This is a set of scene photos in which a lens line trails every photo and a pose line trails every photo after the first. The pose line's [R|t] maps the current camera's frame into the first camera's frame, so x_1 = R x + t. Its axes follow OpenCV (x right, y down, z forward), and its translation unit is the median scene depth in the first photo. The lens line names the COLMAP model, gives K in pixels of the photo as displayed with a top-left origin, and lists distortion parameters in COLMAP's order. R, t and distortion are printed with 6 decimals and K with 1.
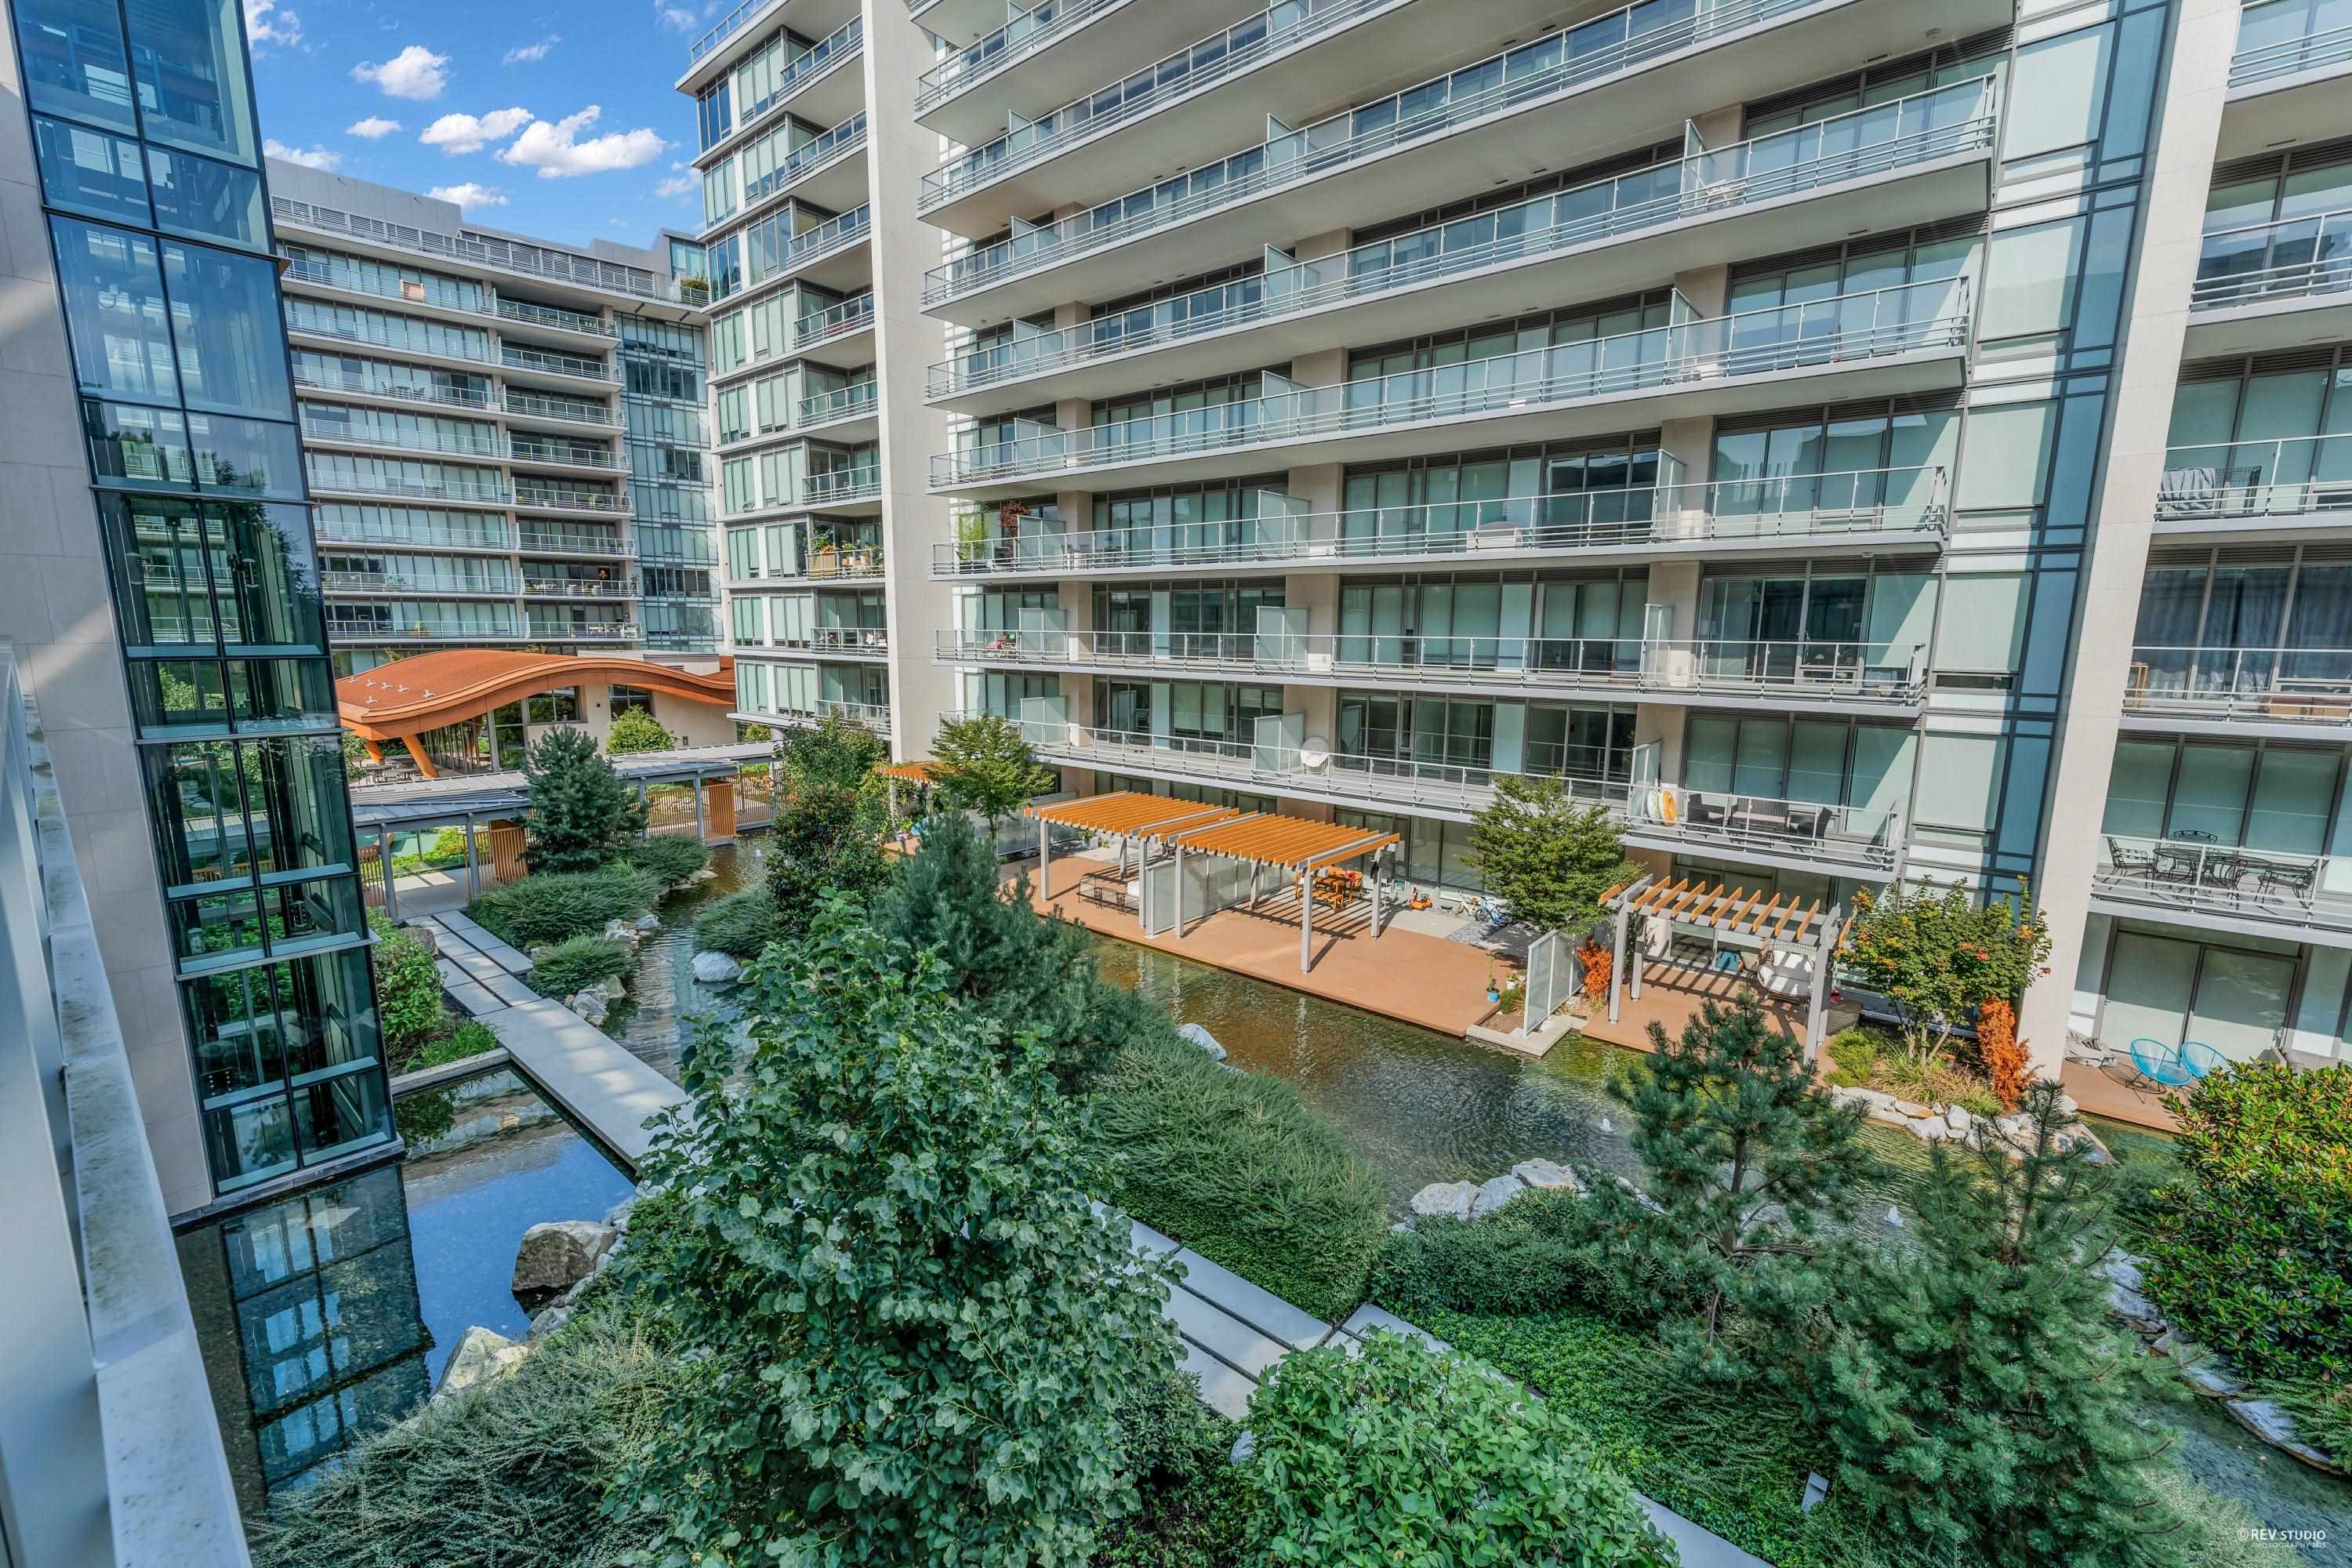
lens RADIAL K [[962.3, 0, 1171.9], [0, 962.3, 781.3], [0, 0, 1]] dist [-0.000608, -0.000310]
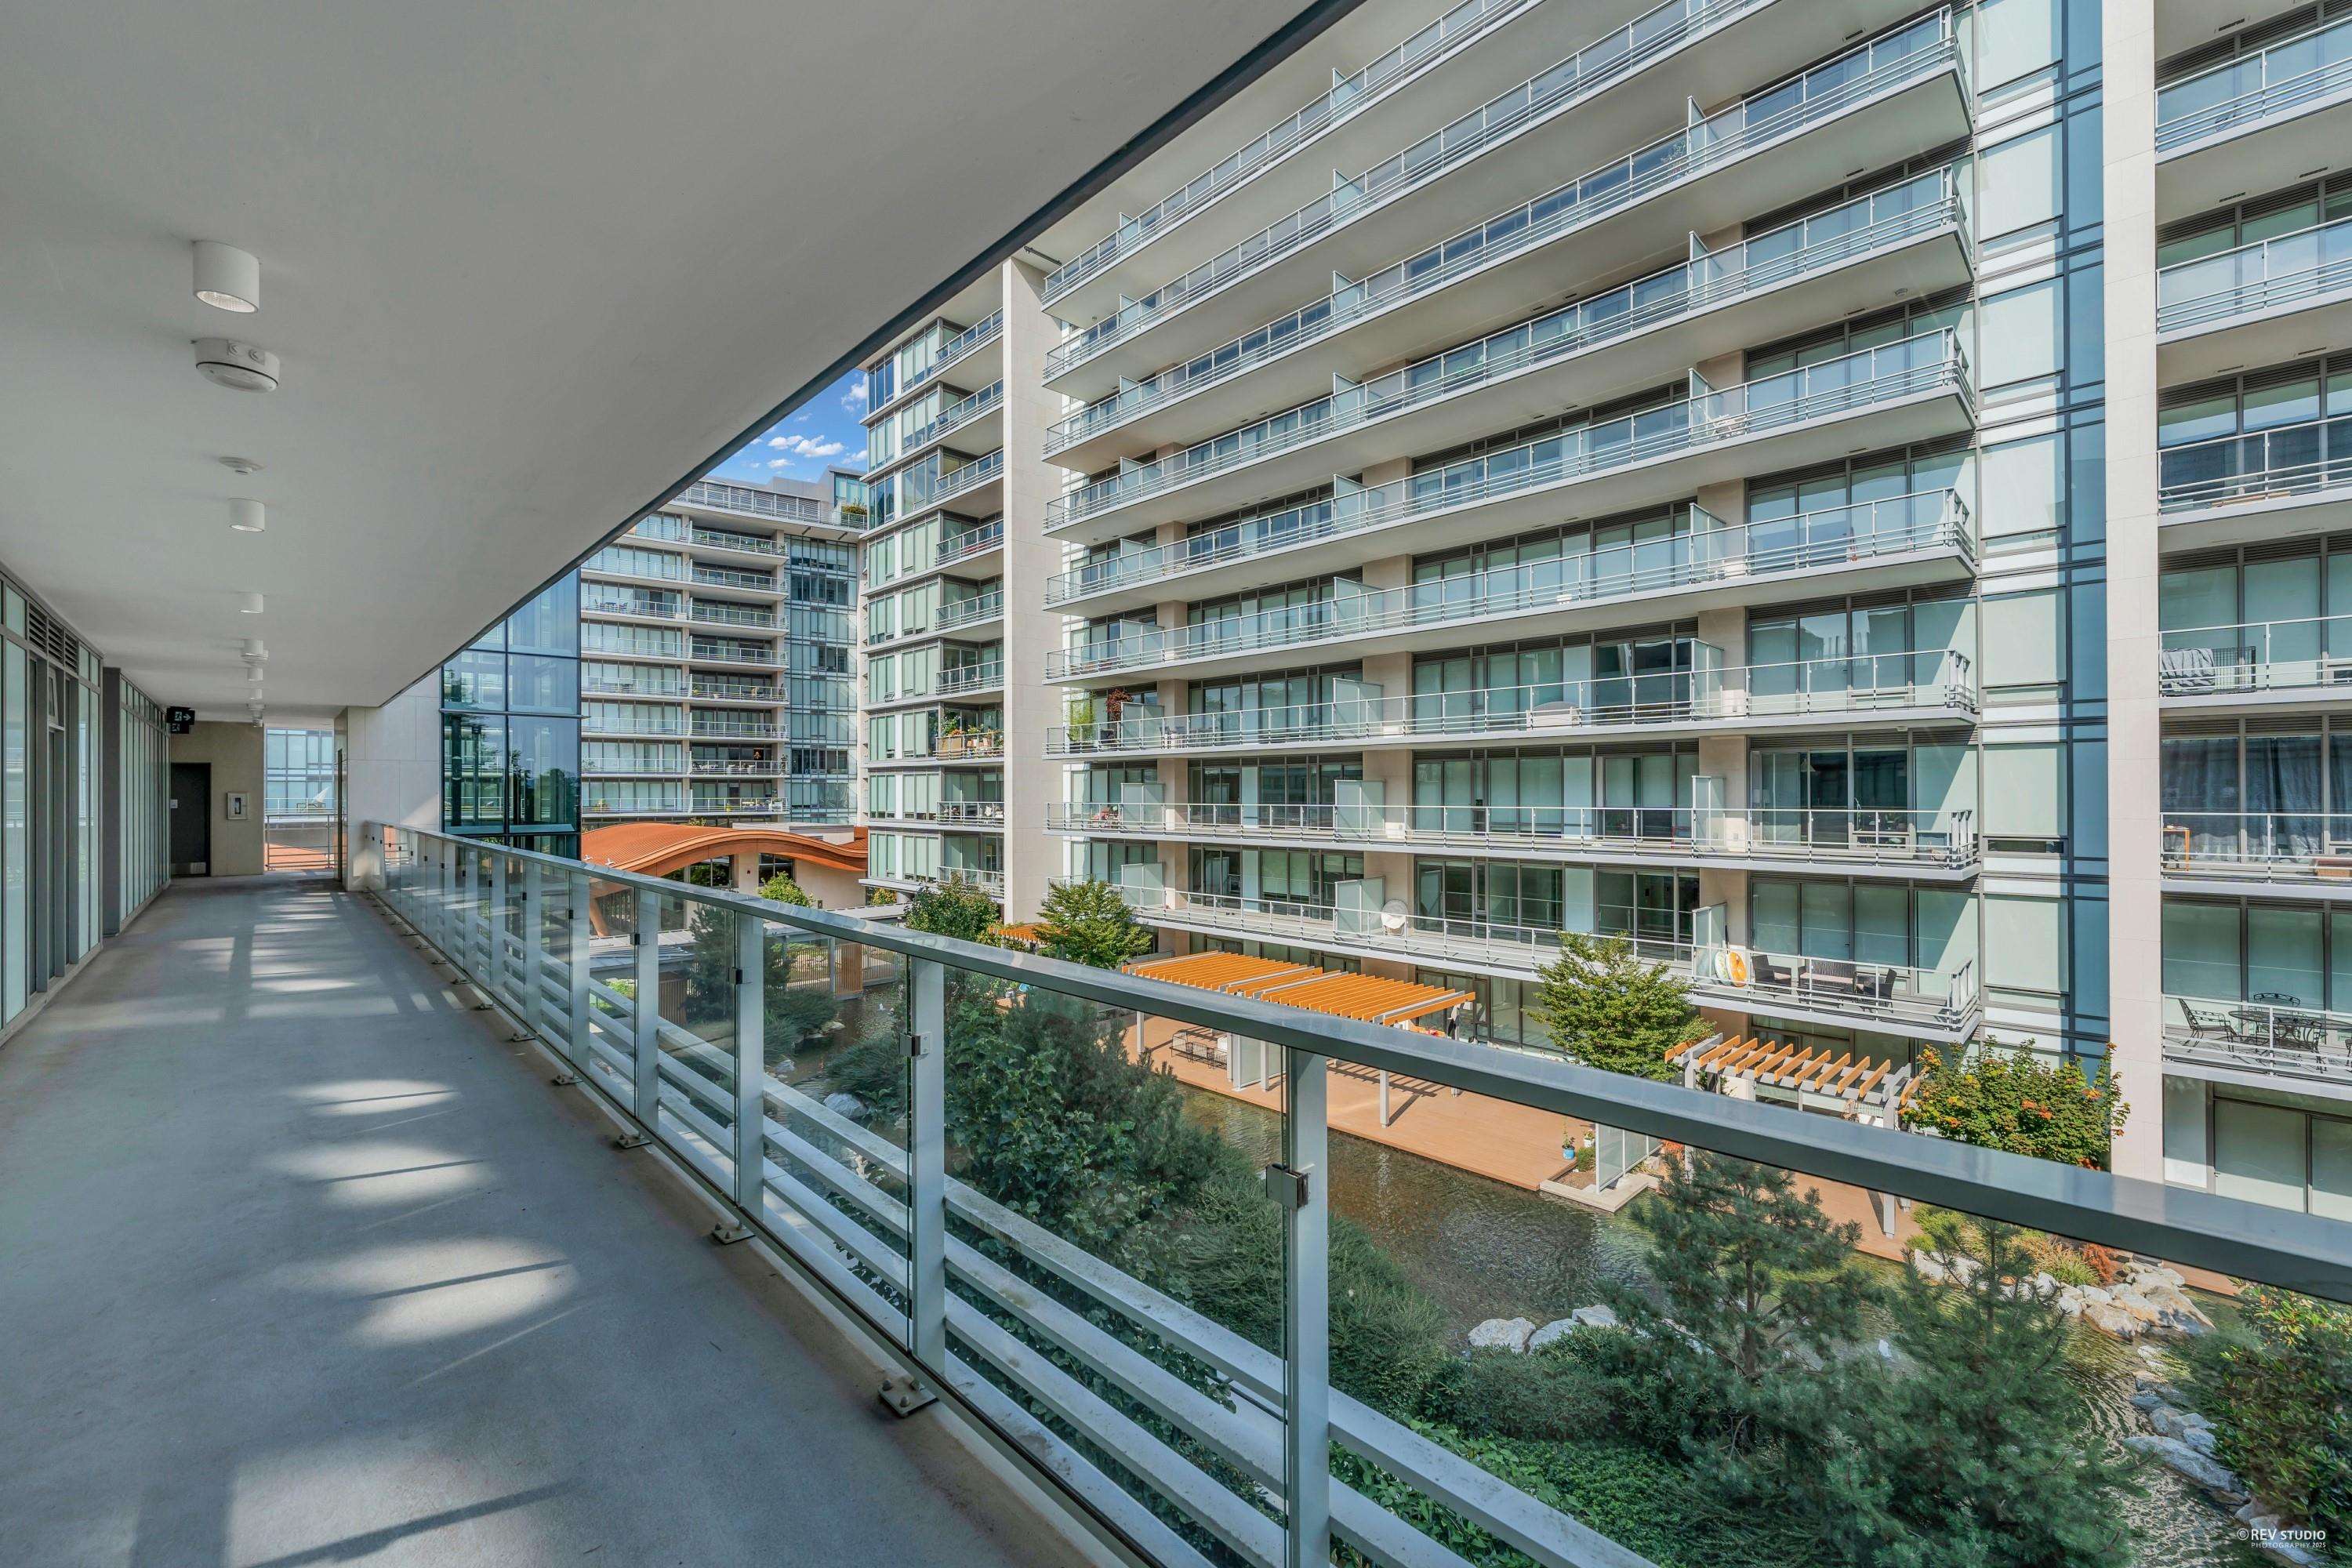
lens RADIAL K [[944.5, 0, 1176.0], [0, 944.5, 784.0], [0, 0, 1]] dist [-0.000370, 0.000100]
pose [[0.994743, -0.011002, -0.101810, 0.019735], [-0.006534, 0.985366, -0.170329, 0.007831], [0.102194, 0.170099, 0.980114, -0.081657]]
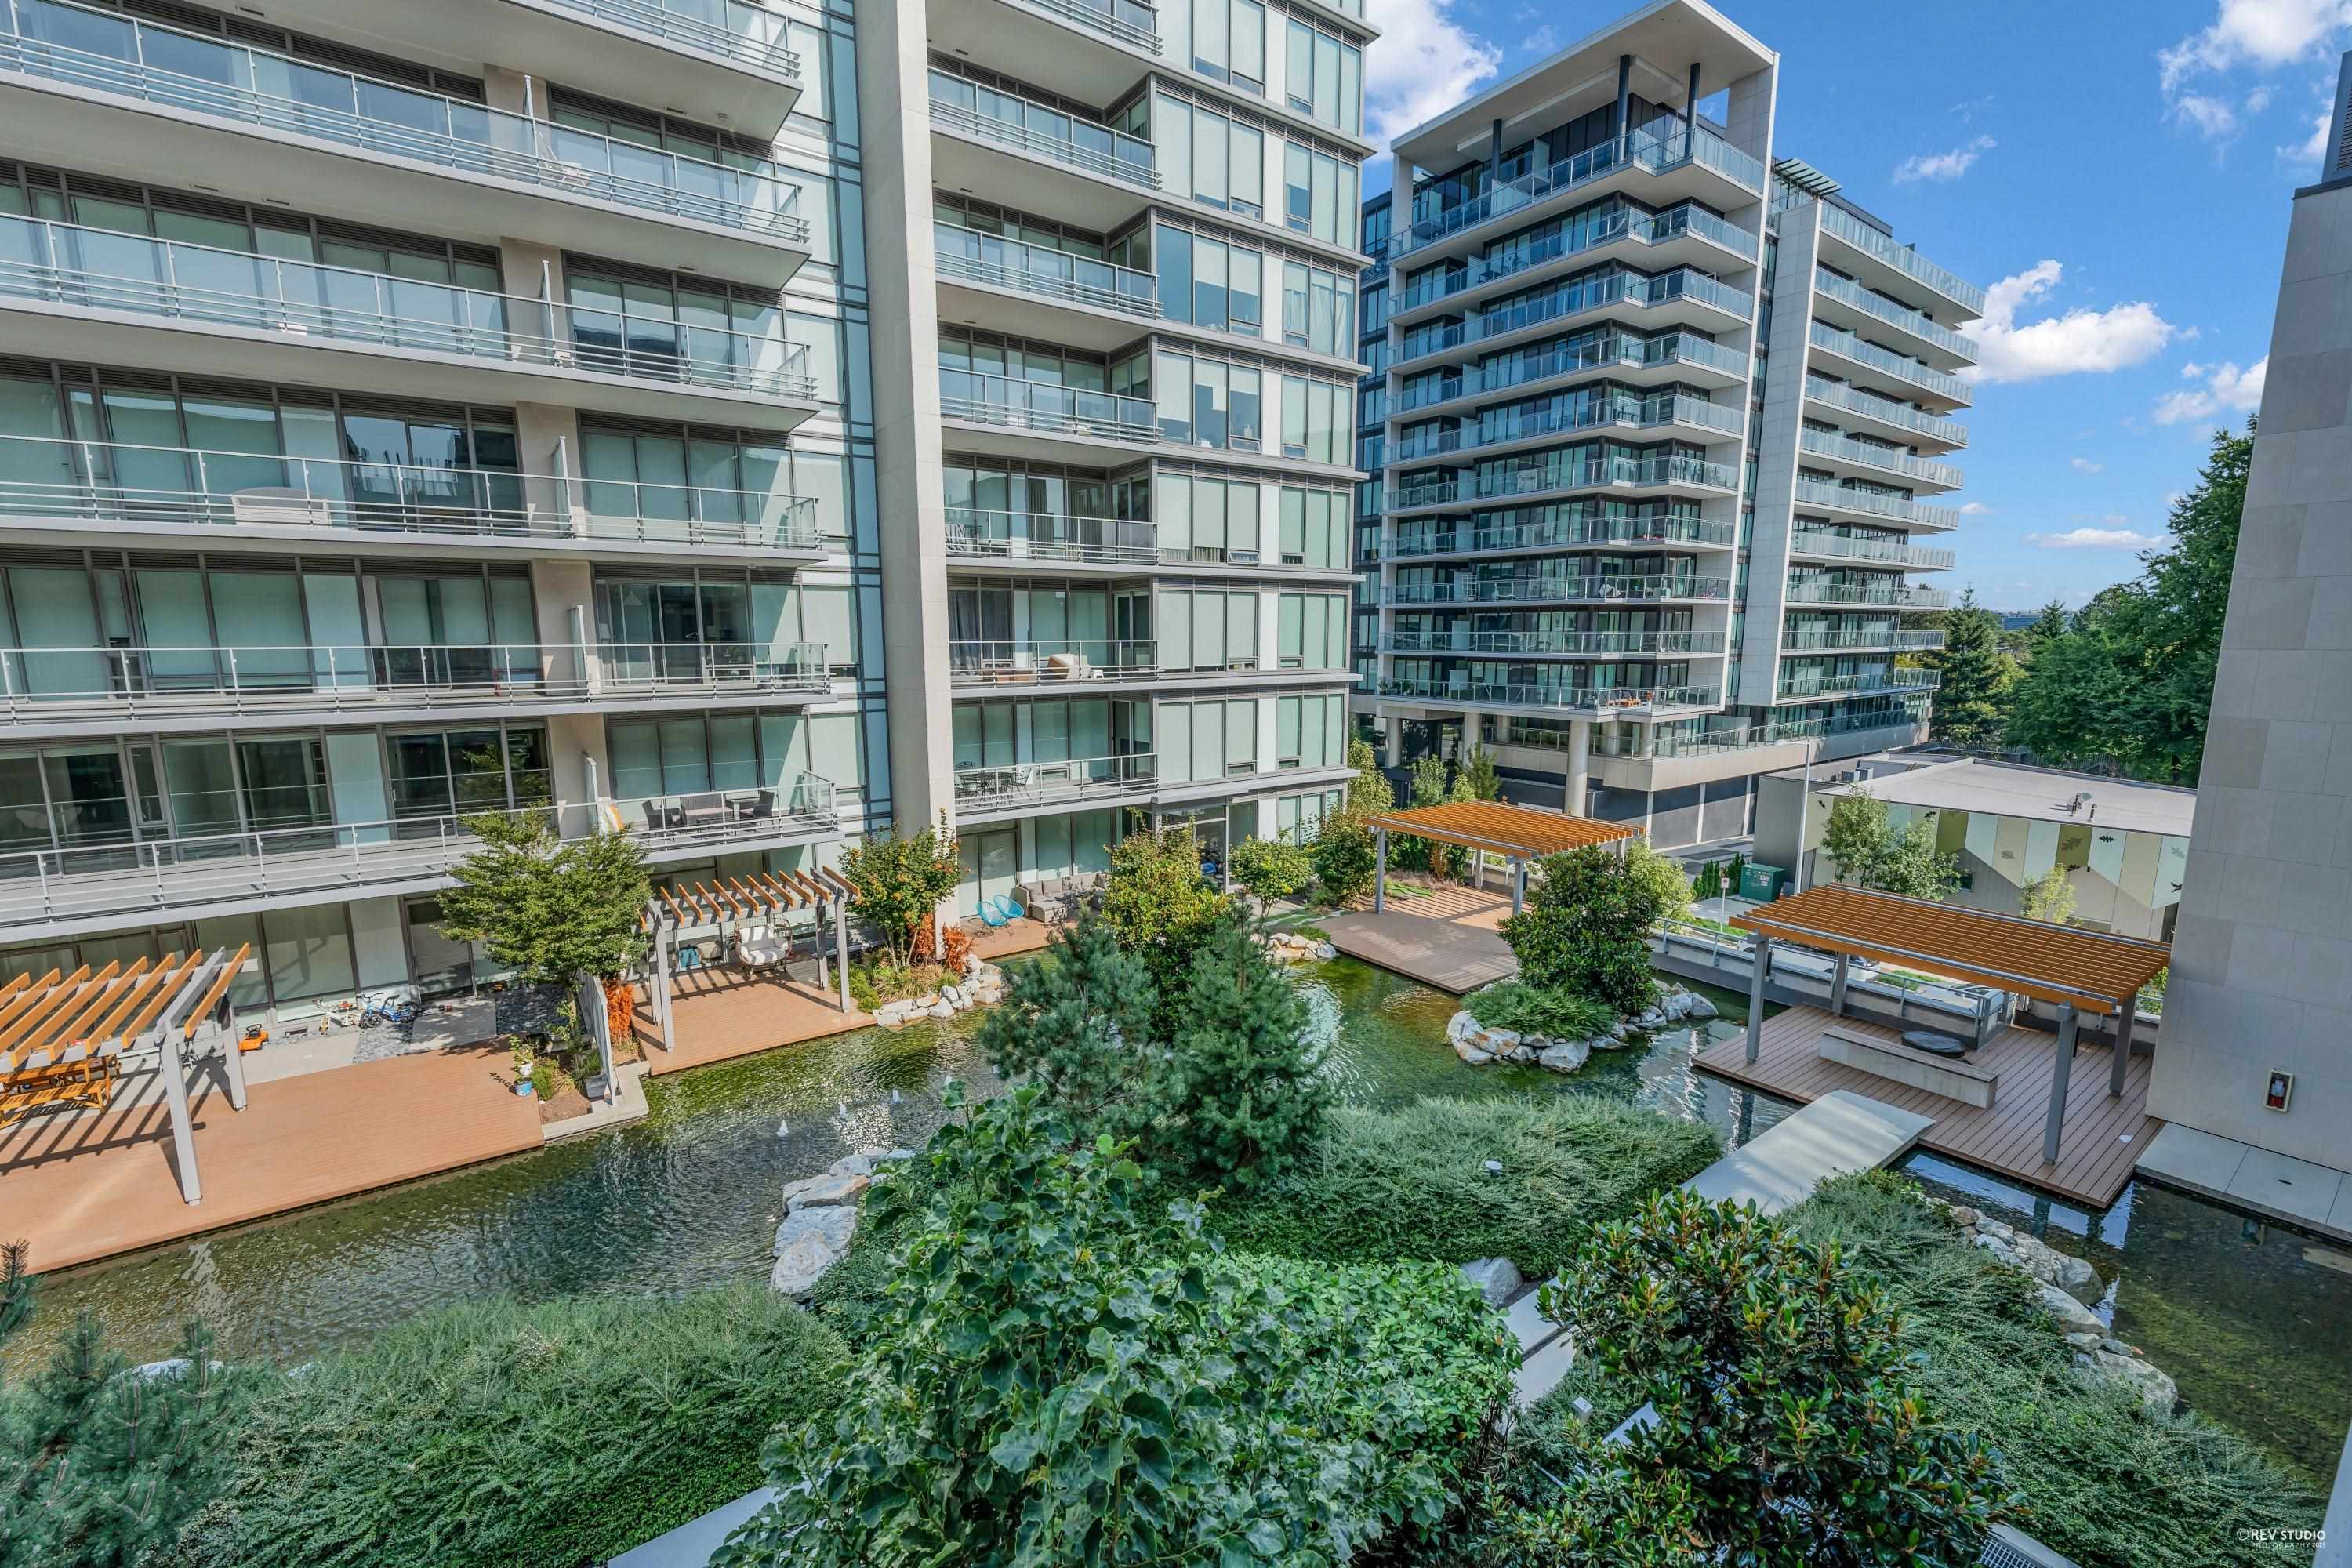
lens RADIAL K [[962.3, 0, 1171.9], [0, 962.3, 781.3], [0, 0, 1]] dist [-0.000608, -0.000310]
pose [[0.254794, -0.154259, 0.954612, -0.218744], [0.160432, 0.980256, 0.115583, -0.029670], [-0.953594, 0.123701, 0.274511, 0.193853]]
